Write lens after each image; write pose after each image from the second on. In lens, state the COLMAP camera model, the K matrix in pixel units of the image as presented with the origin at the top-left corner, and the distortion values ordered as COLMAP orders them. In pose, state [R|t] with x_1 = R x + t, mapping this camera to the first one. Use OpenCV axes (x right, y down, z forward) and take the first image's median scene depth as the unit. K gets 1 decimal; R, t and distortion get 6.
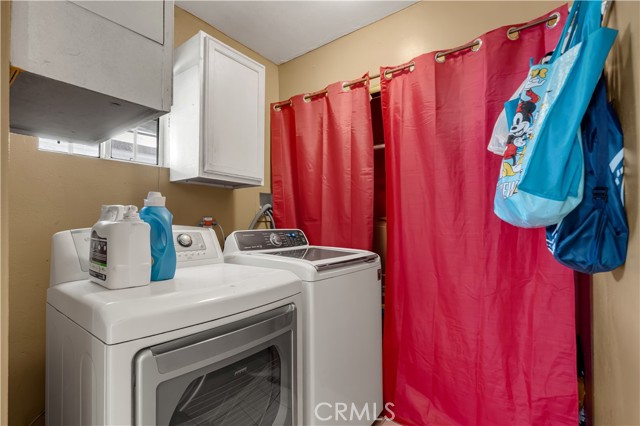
lens RADIAL K [[299.5, 0, 317.1], [0, 299.5, 219.8], [0, 0, 1]] dist [-0.000205, 0.000014]
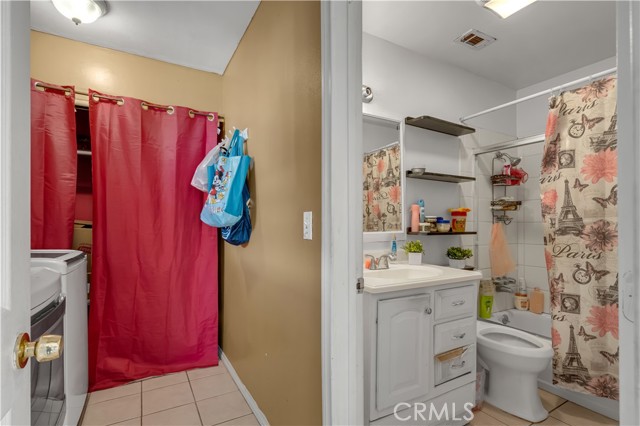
lens RADIAL K [[299.5, 0, 317.1], [0, 299.5, 219.8], [0, 0, 1]] dist [-0.000205, 0.000014]
pose [[0.375178, 0.021371, 0.926706, -0.570944], [-0.012558, 0.999760, -0.017972, 0.001544], [-0.926868, -0.004895, 0.375356, -0.269489]]
